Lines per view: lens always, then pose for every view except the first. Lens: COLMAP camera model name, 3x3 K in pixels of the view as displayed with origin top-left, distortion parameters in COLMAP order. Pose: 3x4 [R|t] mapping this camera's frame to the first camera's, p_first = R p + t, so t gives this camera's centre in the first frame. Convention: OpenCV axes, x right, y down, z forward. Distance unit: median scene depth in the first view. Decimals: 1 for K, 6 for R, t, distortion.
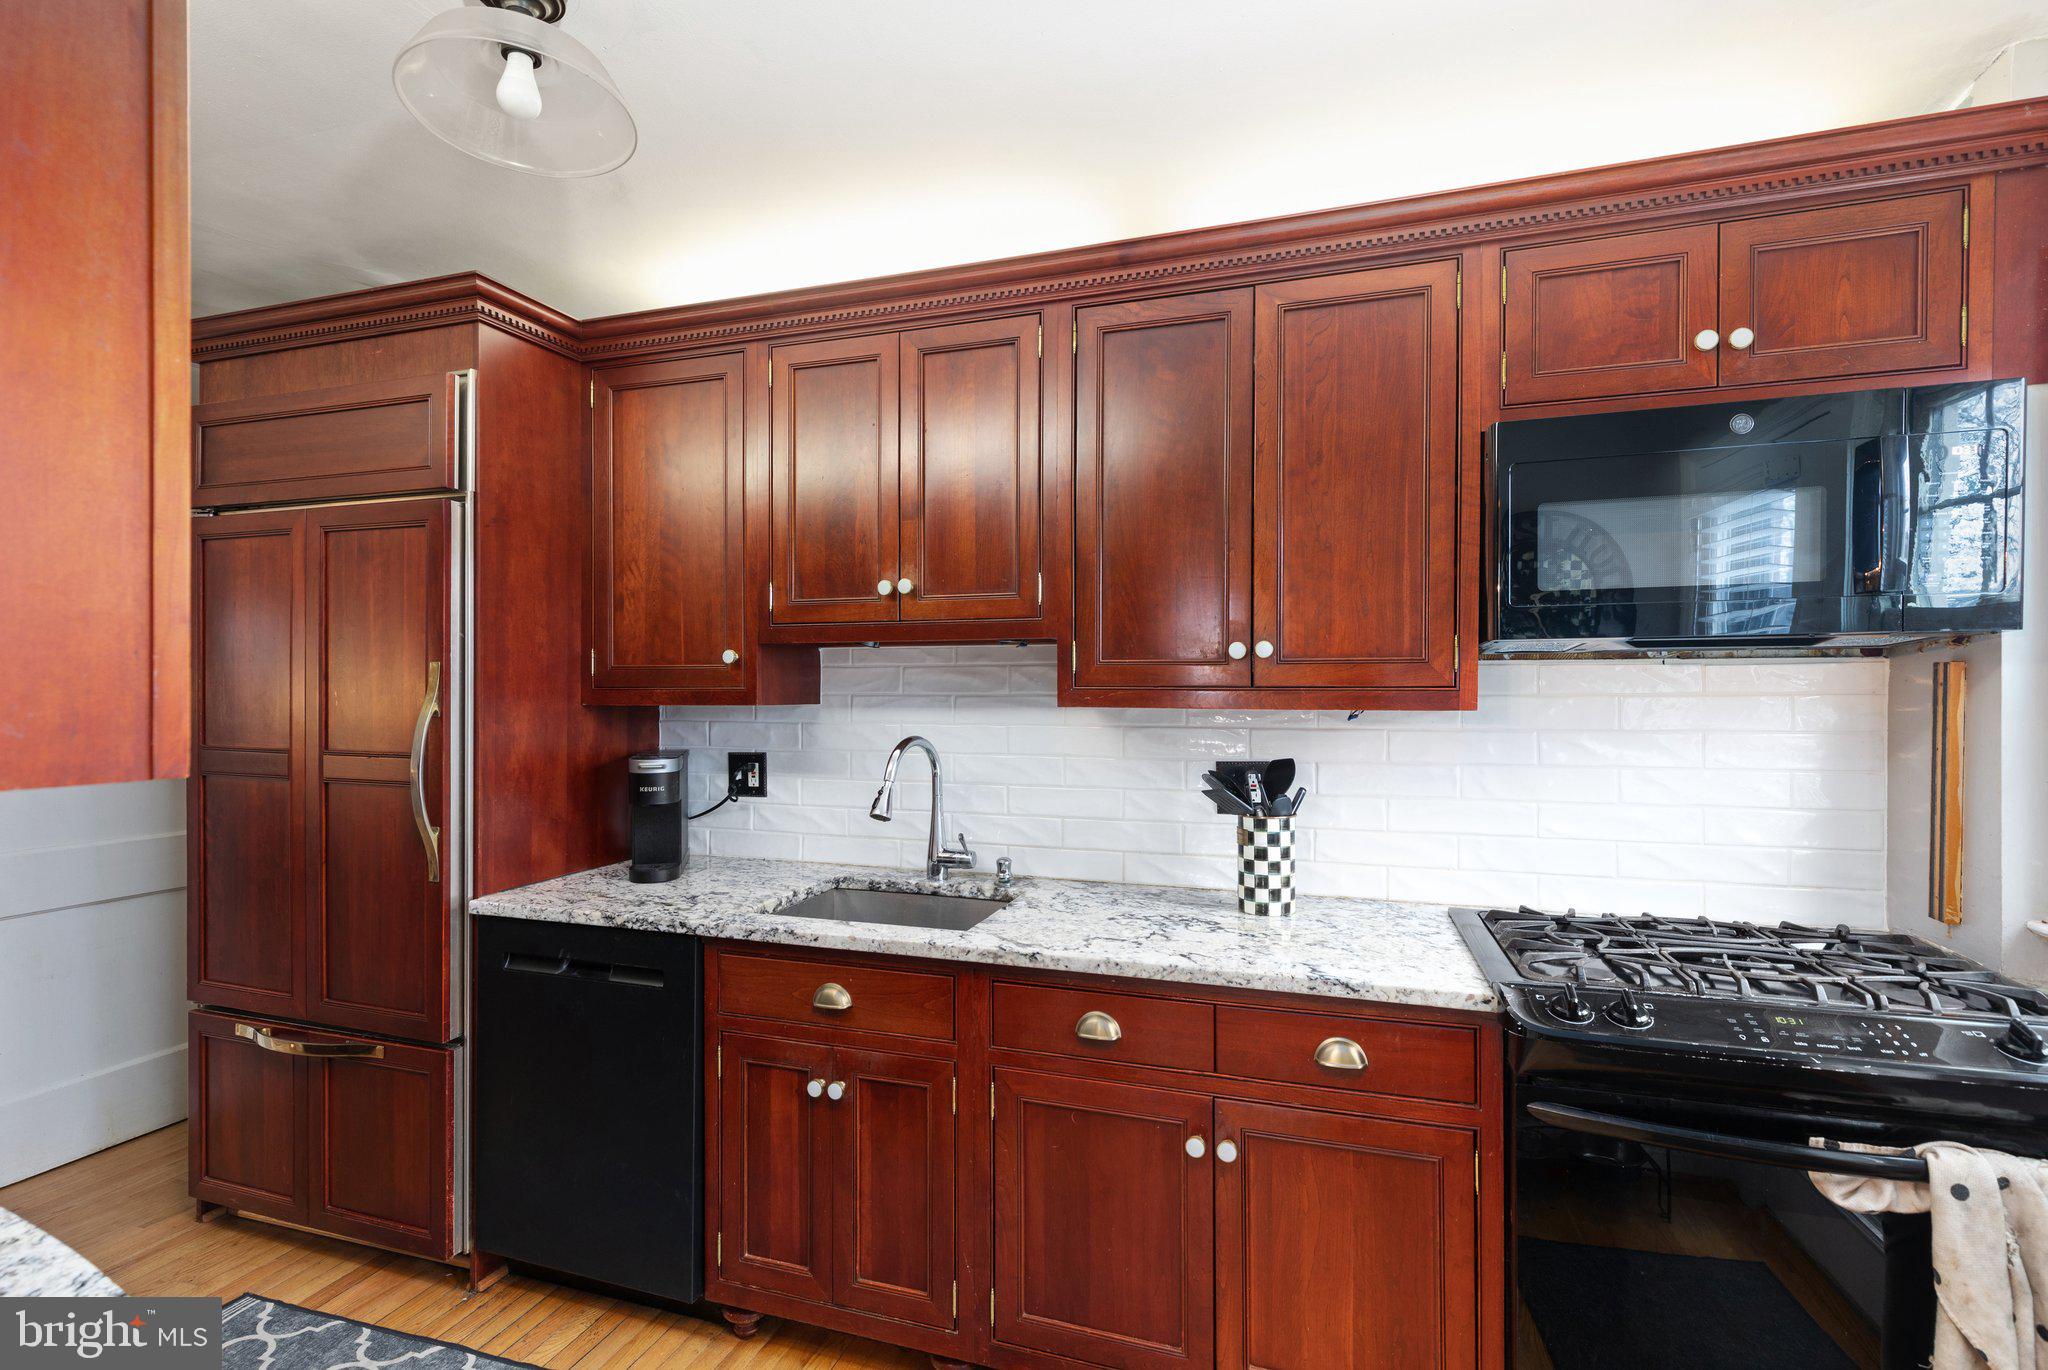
lens RADIAL K [[937.6, 0, 1053.4], [0, 937.6, 682.3], [0, 0, 1]] dist [0.006048, 0.000388]
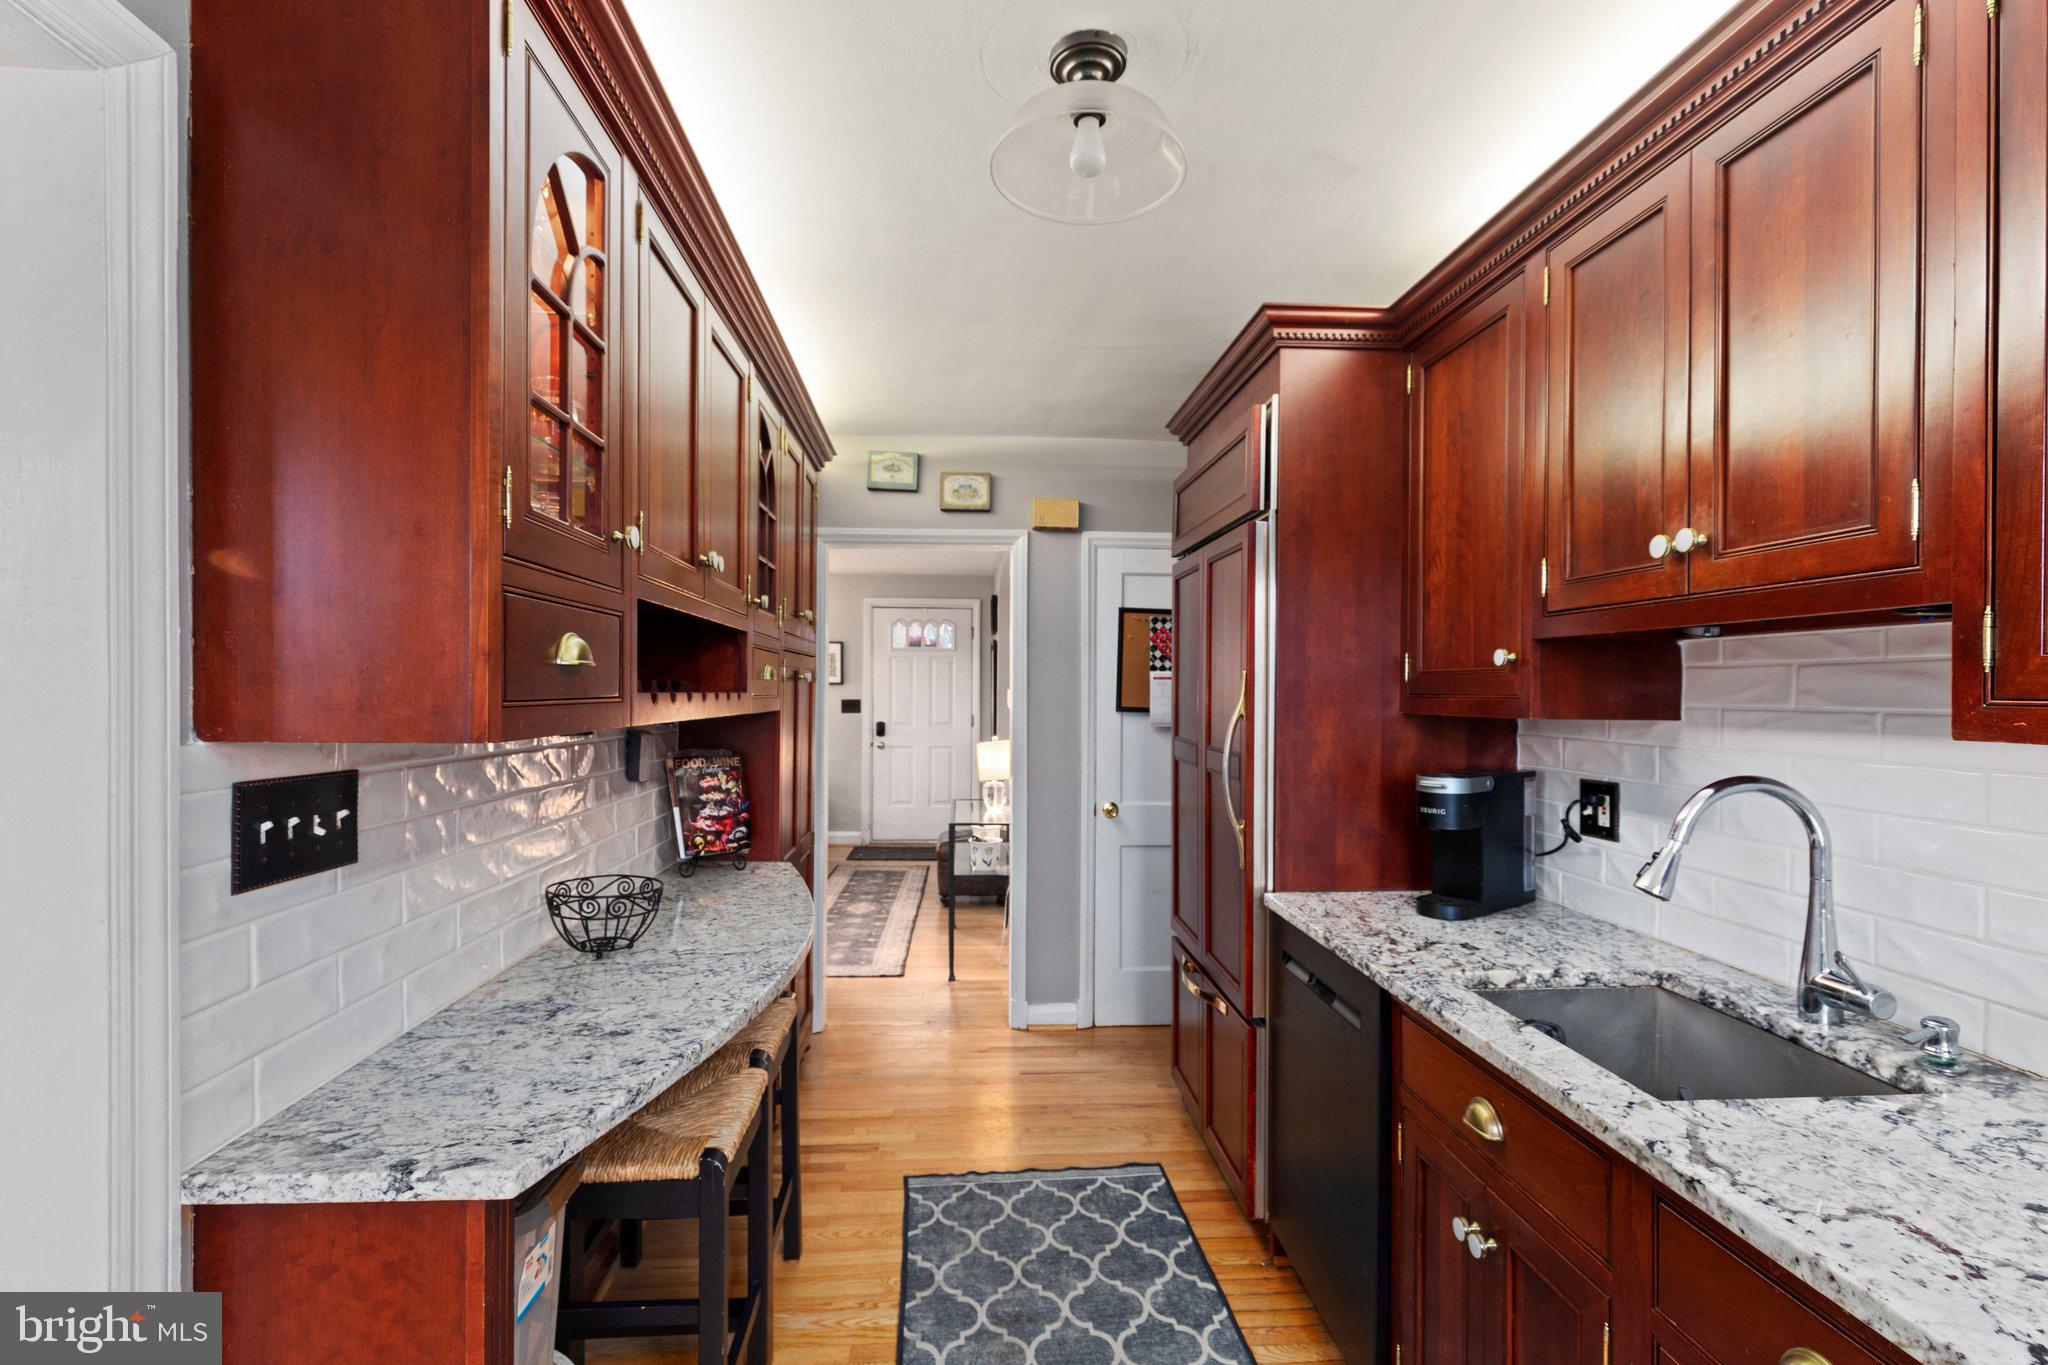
lens RADIAL K [[968.0, 0, 1024.0], [0, 968.0, 682.5], [0, 0, 1]] dist [0.000874, -0.000555]
pose [[0.357757, -0.004357, -0.933805, 0.282984], [-0.001626, 0.999985, -0.005289, -0.000729], [0.933813, 0.003410, 0.357744, 0.320616]]
